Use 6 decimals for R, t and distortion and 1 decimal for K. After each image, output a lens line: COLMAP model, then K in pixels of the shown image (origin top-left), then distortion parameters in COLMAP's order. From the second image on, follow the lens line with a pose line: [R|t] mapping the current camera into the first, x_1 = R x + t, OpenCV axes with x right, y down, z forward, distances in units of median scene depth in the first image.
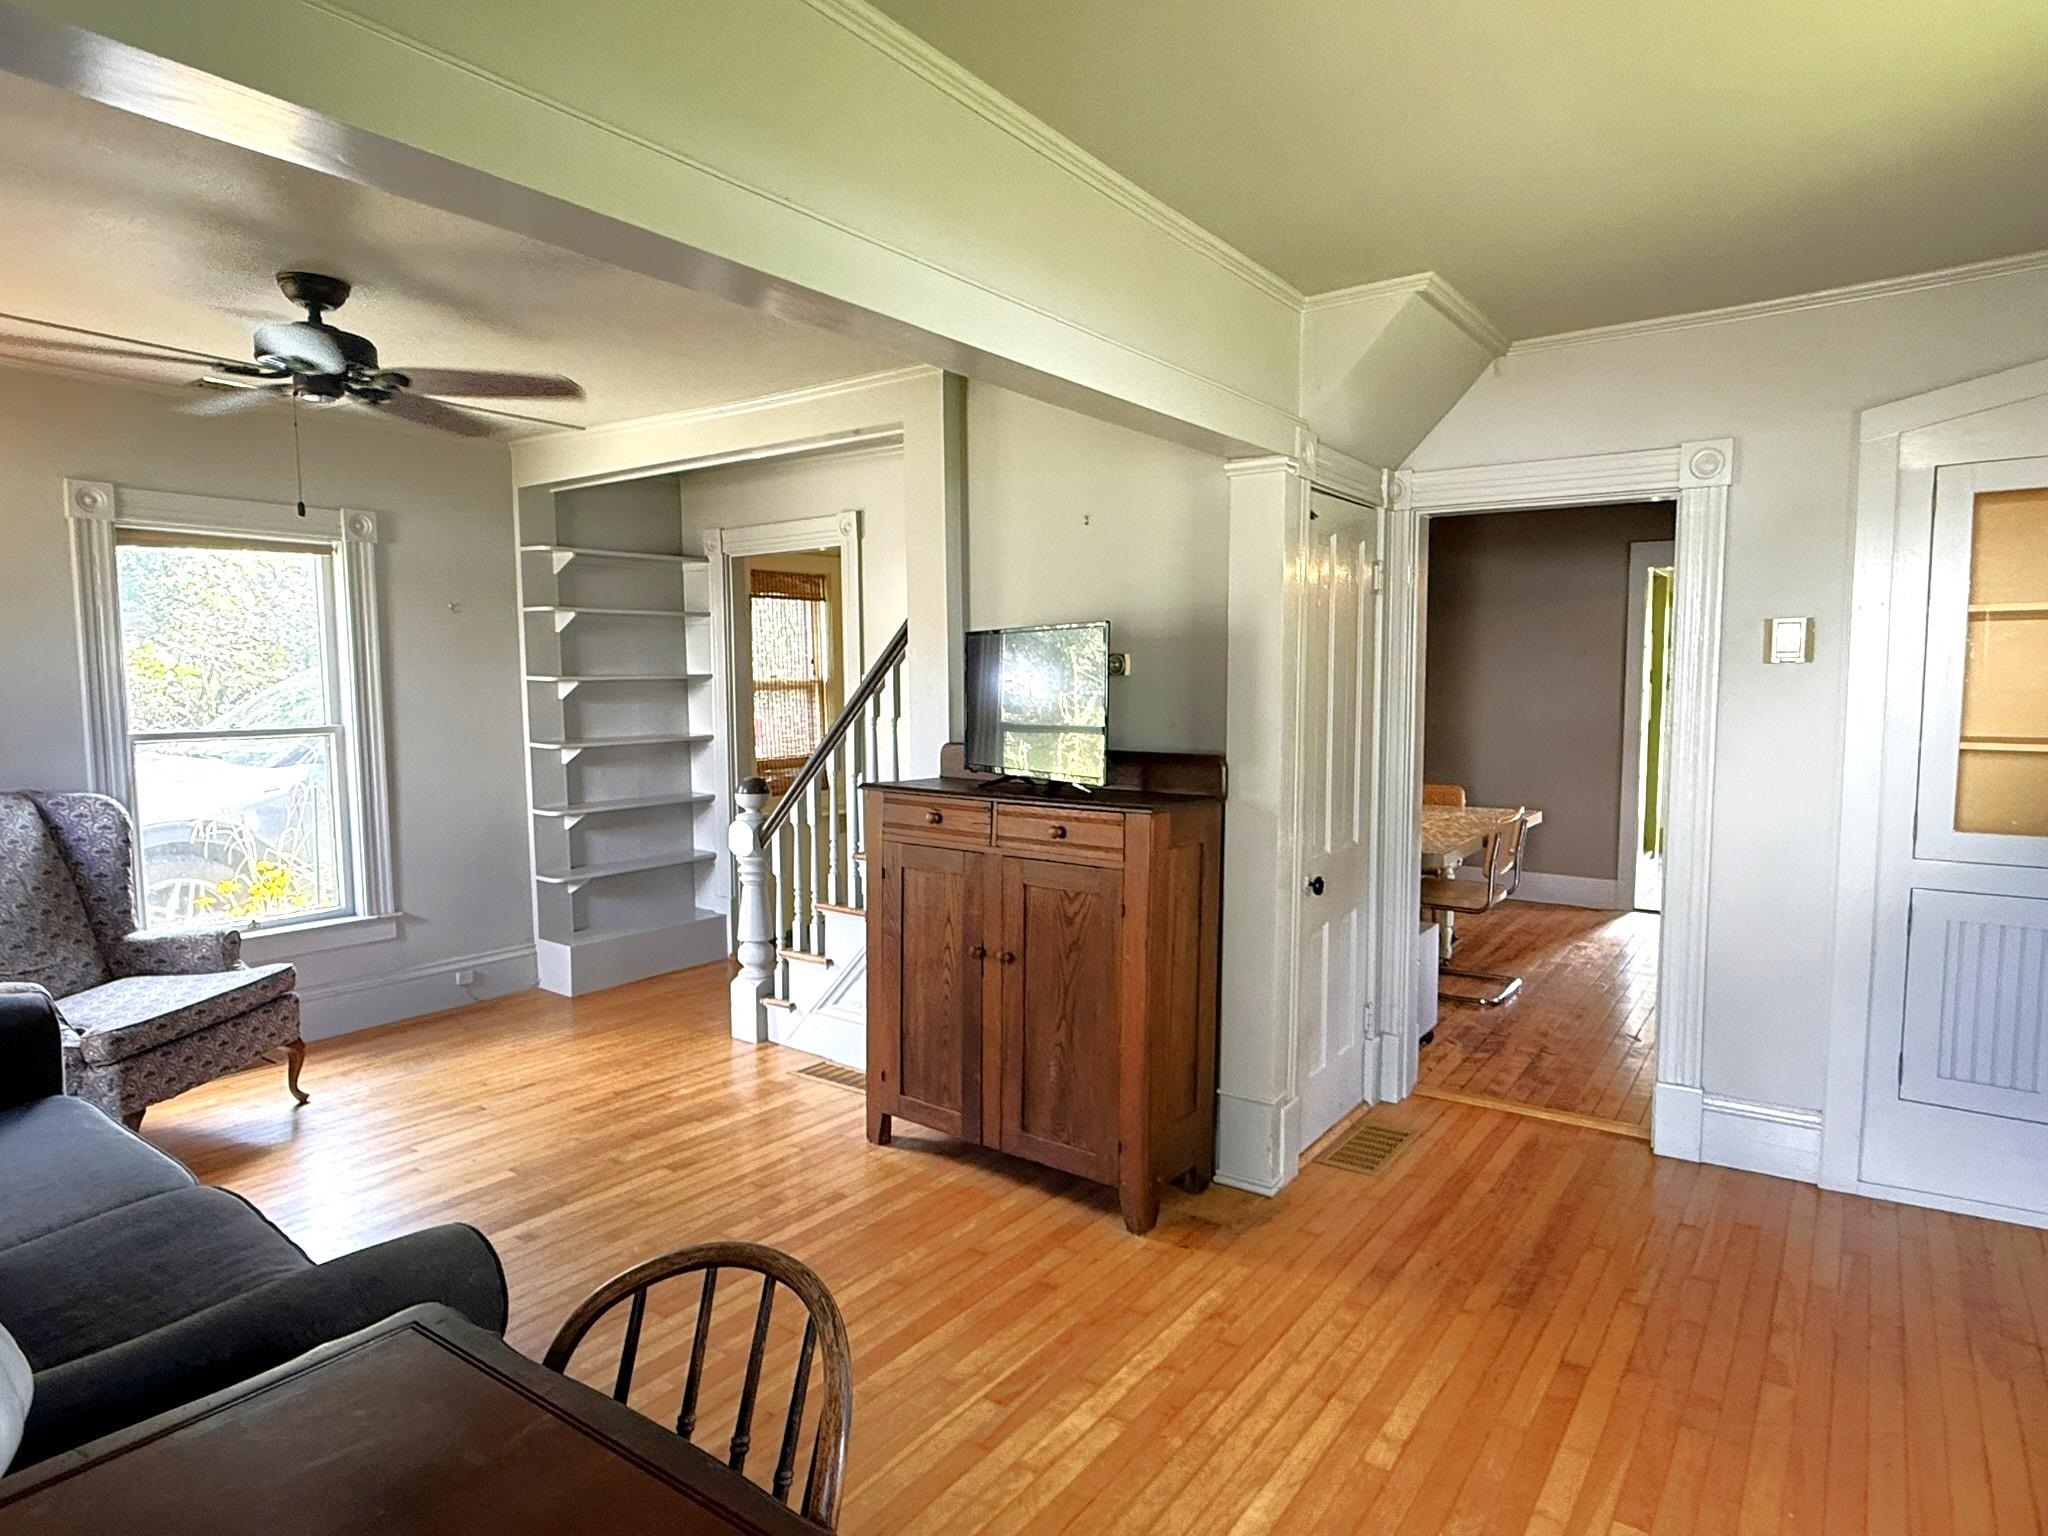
lens RADIAL K [[1154.3, 0, 1024.0], [0, 1154.3, 768.0], [0, 0, 1]] dist [-0.015131, 0.000501]
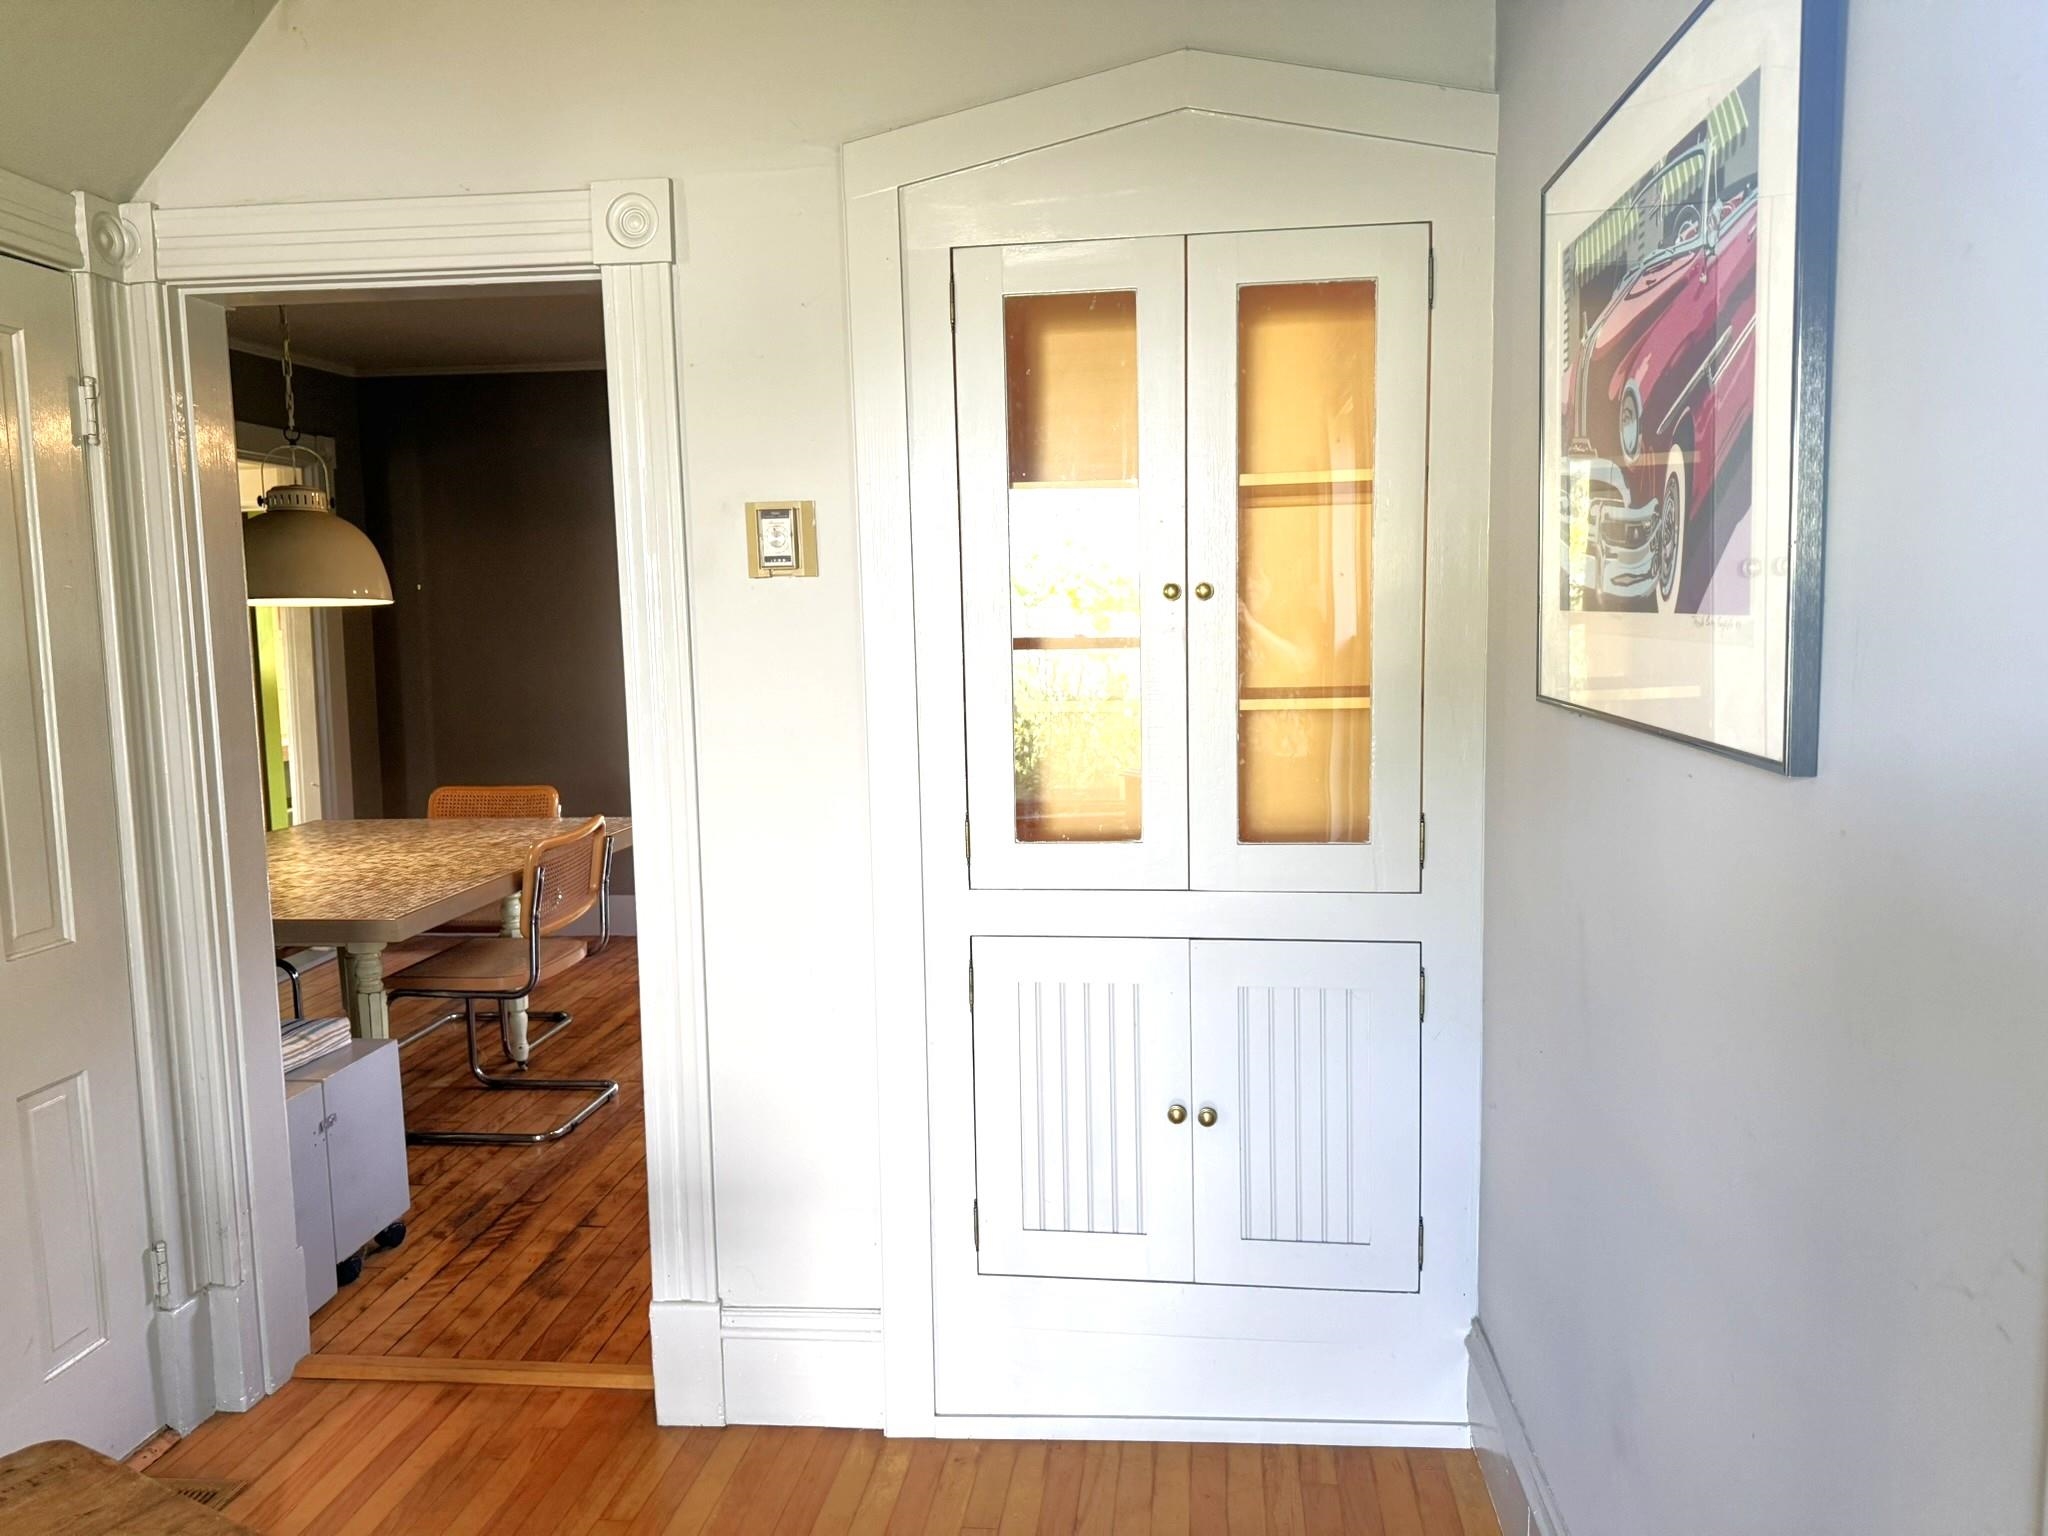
lens RADIAL K [[1581.8, 0, 1024.0], [0, 1581.8, 768.0], [0, 0, 1]] dist [-0.002702, -0.004142]
pose [[0.859340, -0.064867, 0.507274, 0.254311], [0.057062, 0.997891, 0.030939, -0.007167], [-0.508211, 0.002359, 0.861229, 0.169054]]
